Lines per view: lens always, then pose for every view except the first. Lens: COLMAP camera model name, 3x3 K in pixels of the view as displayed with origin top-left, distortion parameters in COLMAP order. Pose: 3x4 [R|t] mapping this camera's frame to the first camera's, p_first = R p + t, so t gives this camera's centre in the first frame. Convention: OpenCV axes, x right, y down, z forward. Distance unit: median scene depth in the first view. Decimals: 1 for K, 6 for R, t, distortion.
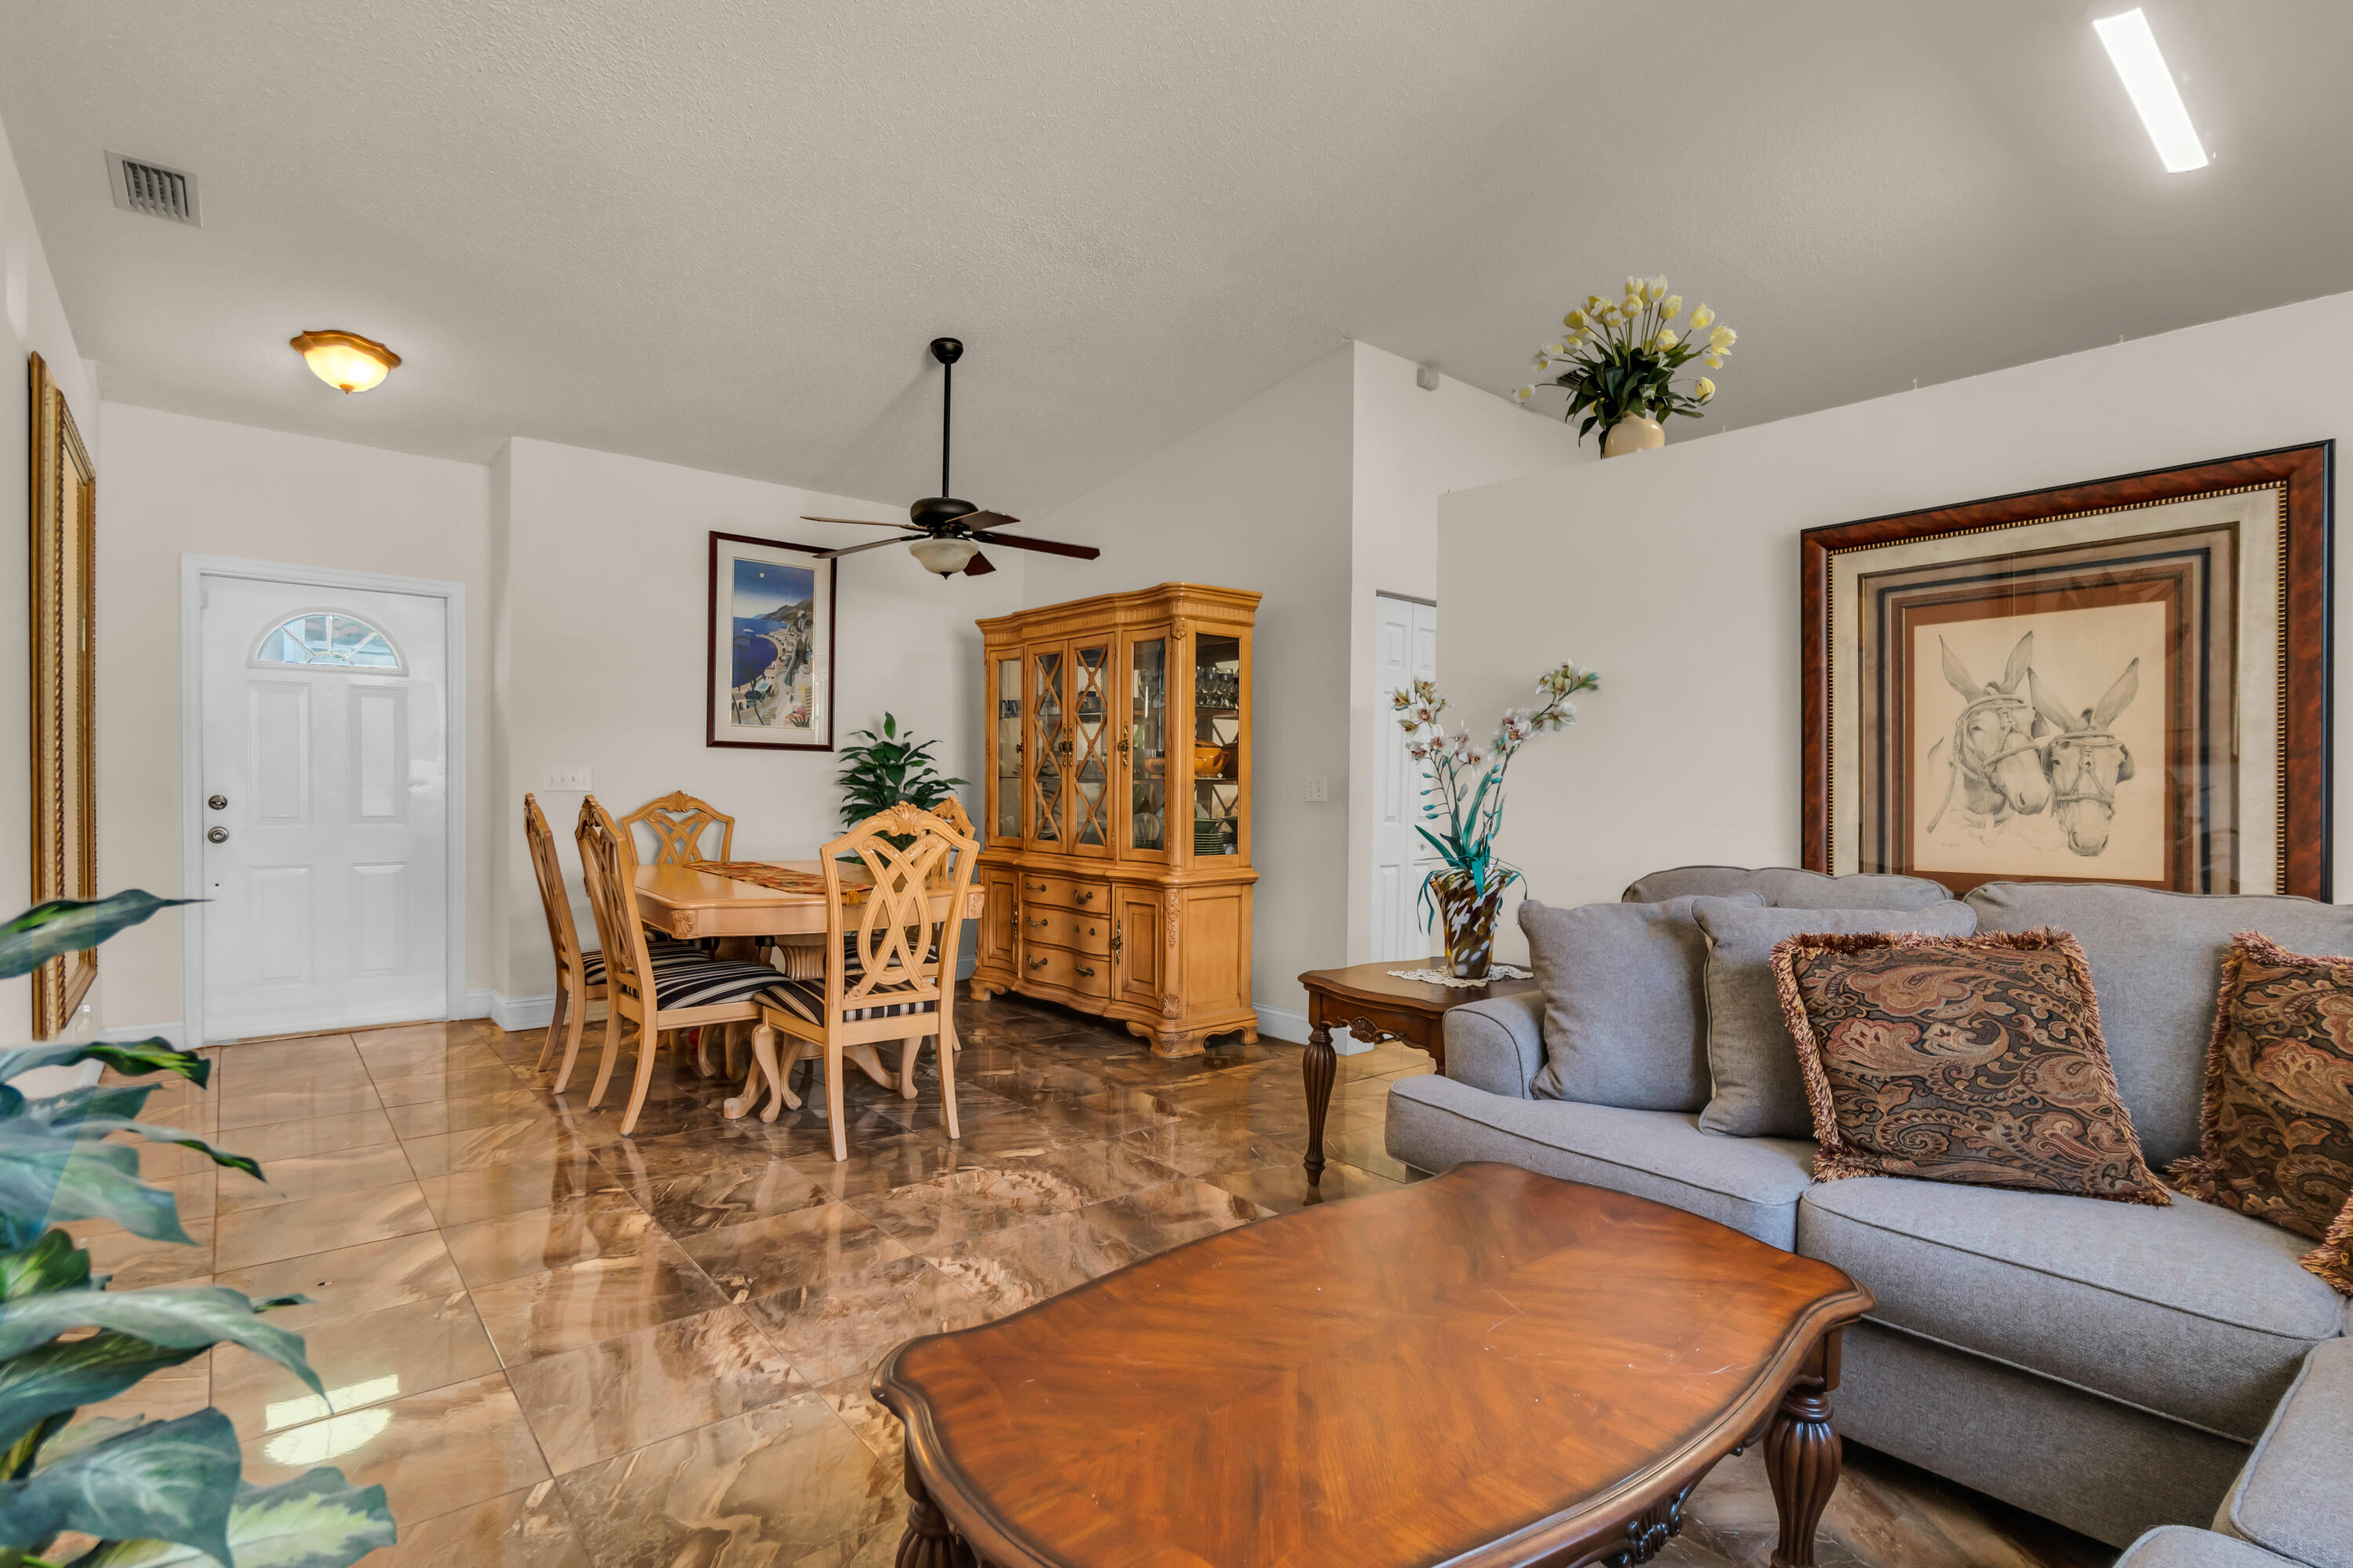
lens RADIAL K [[1103.0, 0, 1159.6], [0, 1103.0, 801.5], [0, 0, 1]] dist [-0.007314, 0.002032]
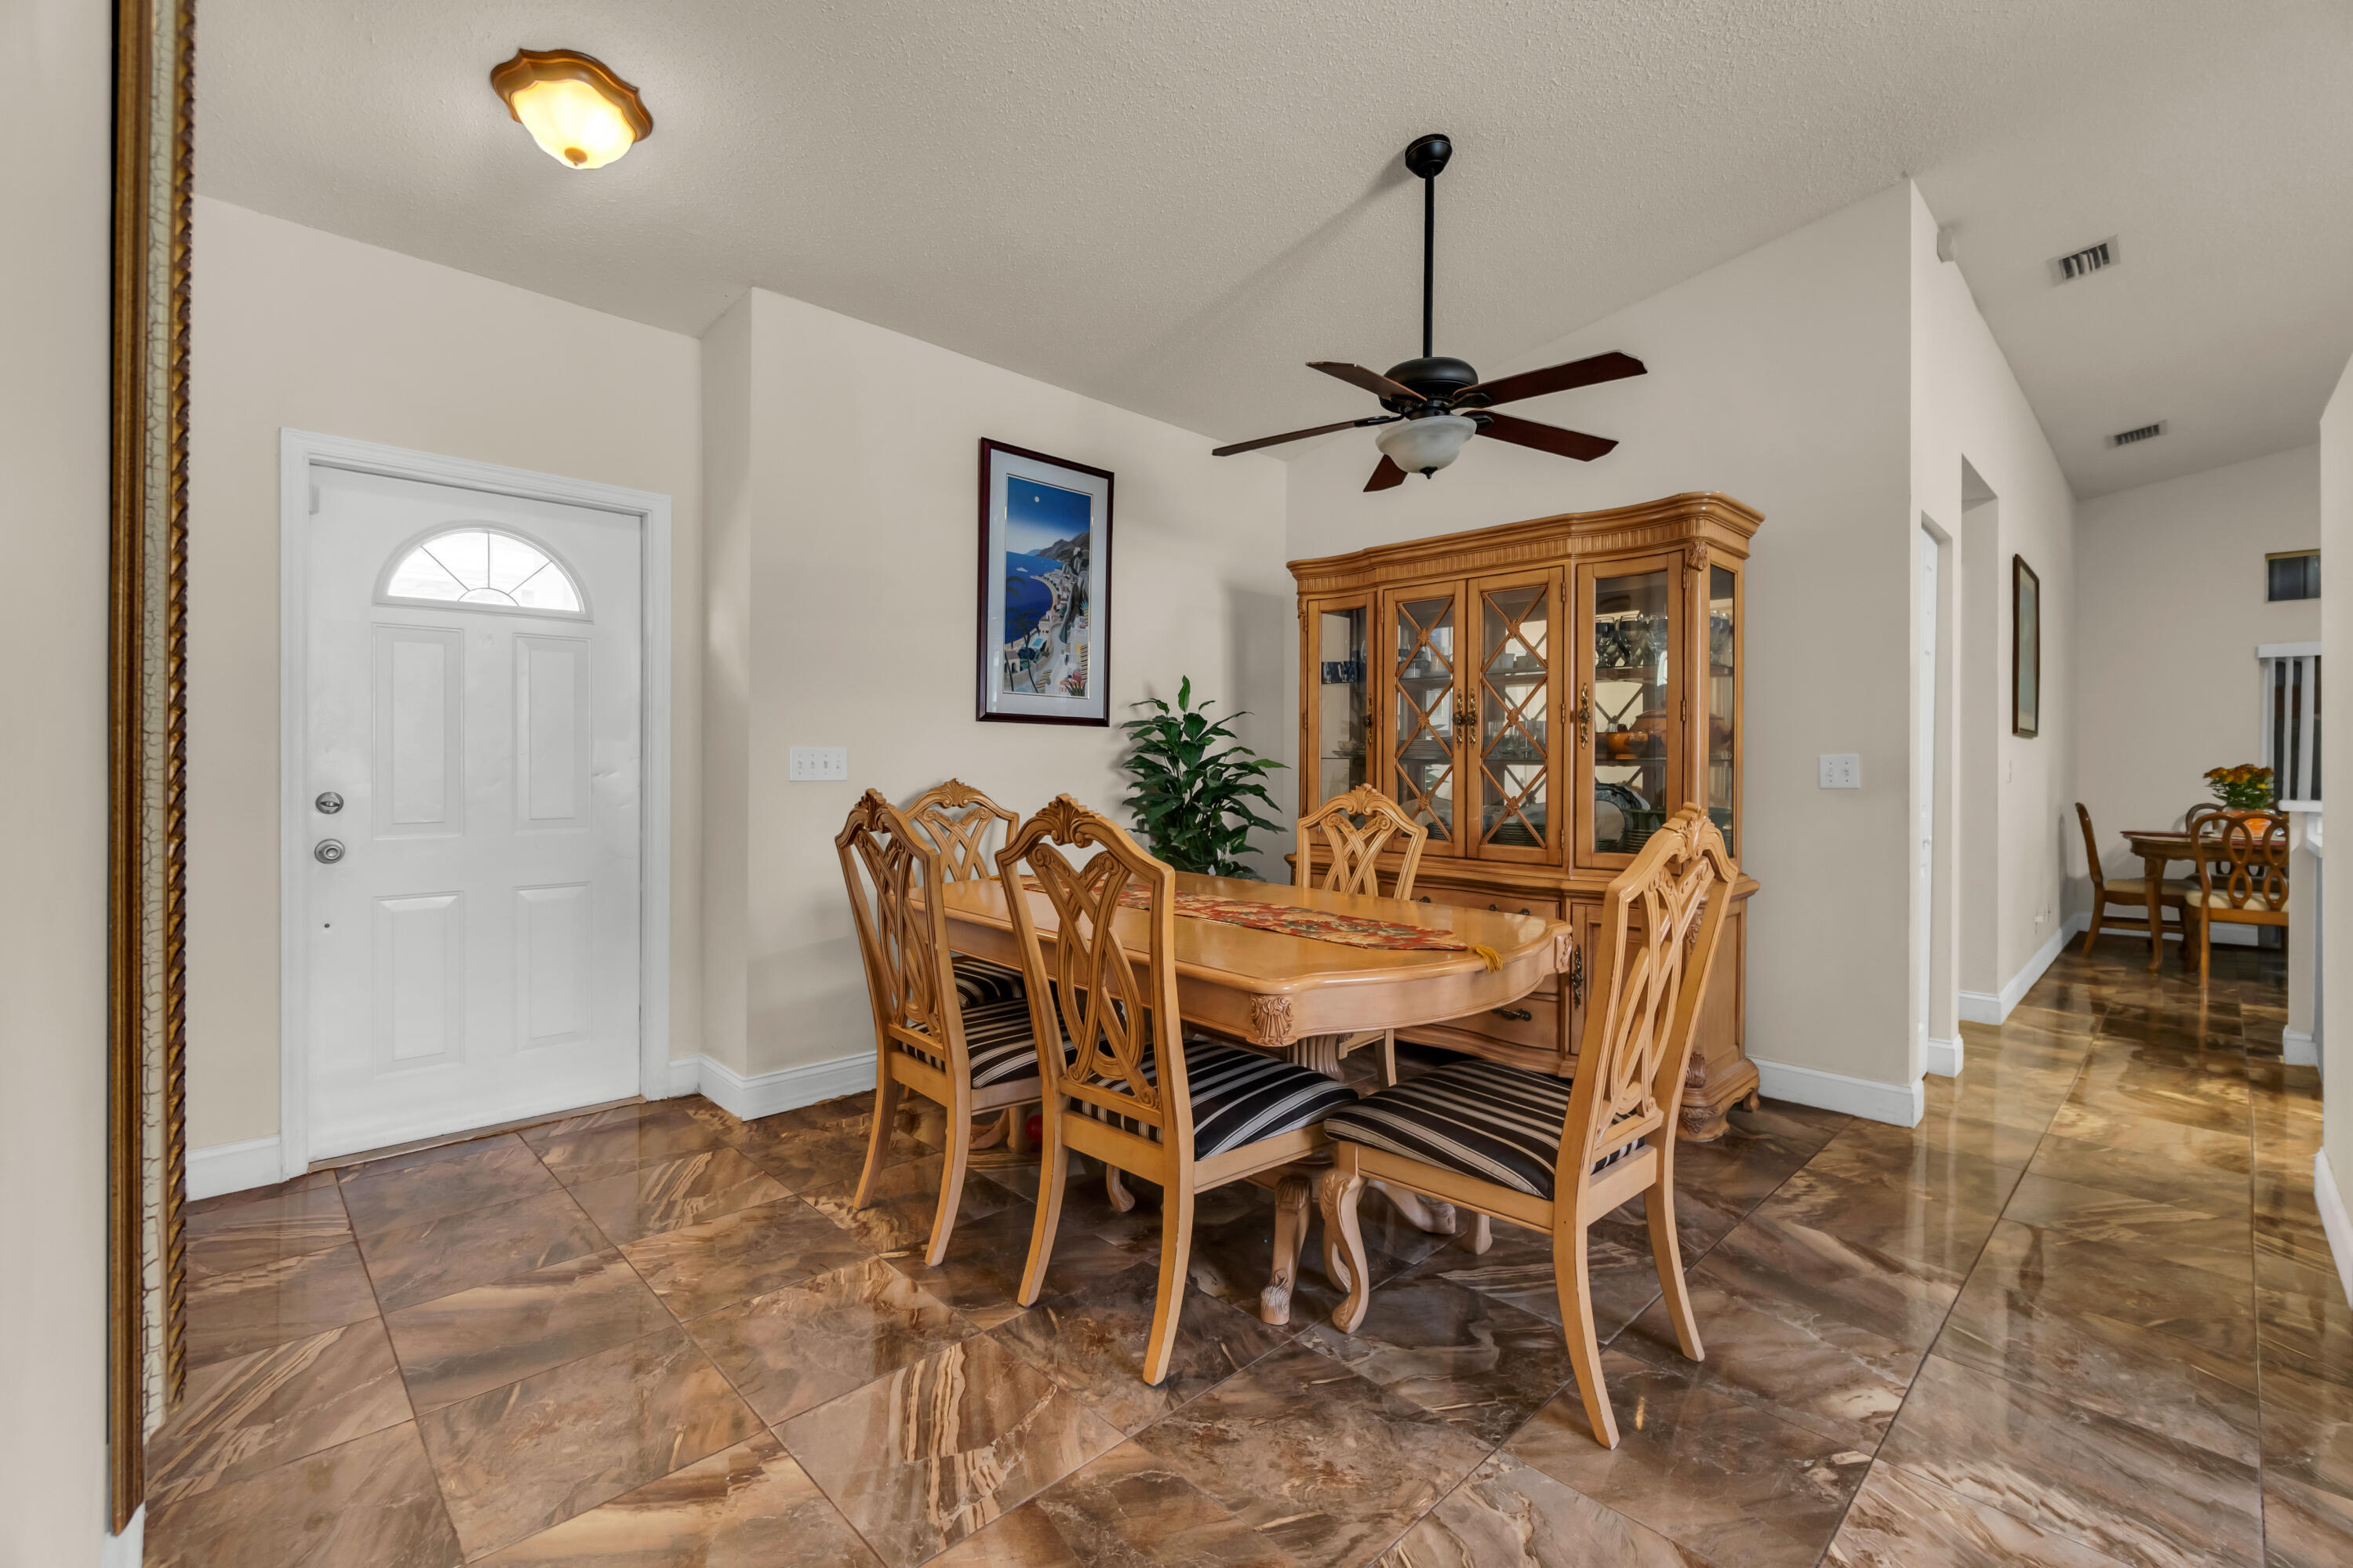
lens RADIAL K [[1022.6, 0, 1183.3], [0, 1022.6, 763.6], [0, 0, 1]] dist [-0.003488, -0.000065]
pose [[0.998222, -0.006448, 0.059264, -0.335370], [0.007309, 0.999871, -0.014312, -0.009550], [-0.059164, 0.014720, 0.998140, 0.310021]]
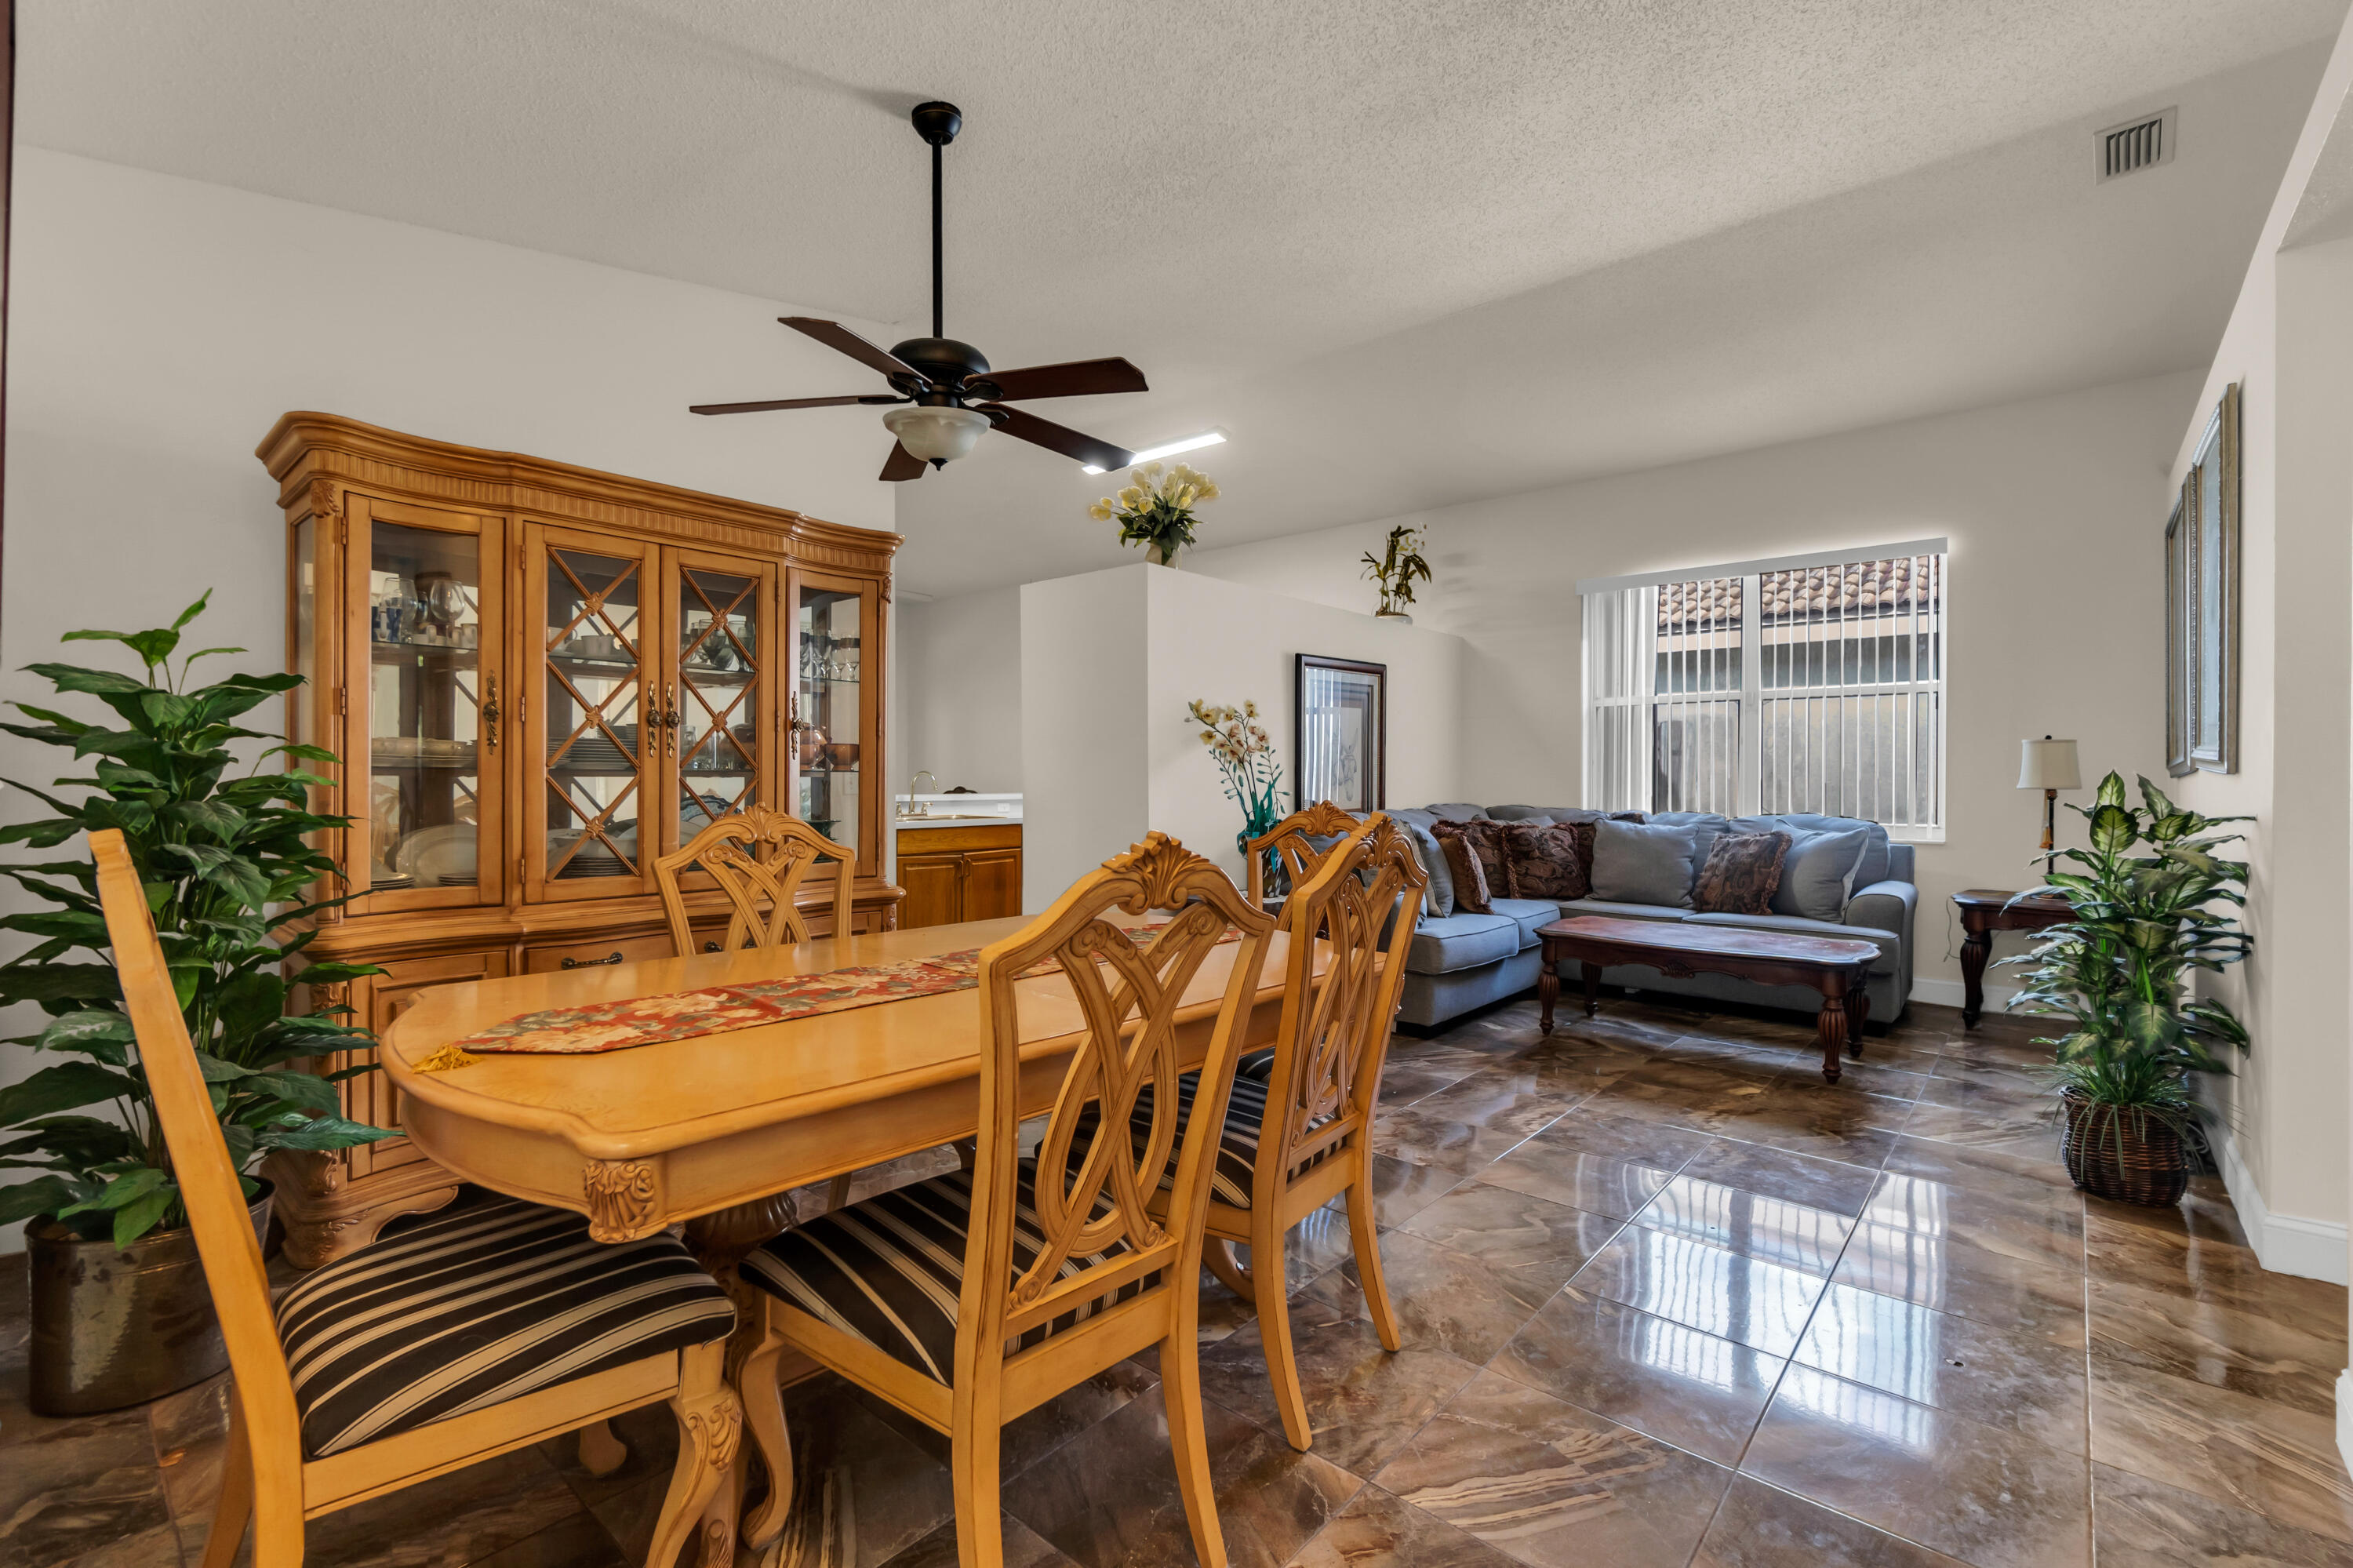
lens RADIAL K [[1022.6, 0, 1157.2], [0, 1022.6, 785.2], [0, 0, 1]] dist [-0.003488, -0.000065]
pose [[-0.149382, -0.006806, 0.988756, -0.686835], [0.008778, 0.999928, 0.008209, -0.015006], [-0.988741, 0.009906, -0.149312, 0.814594]]
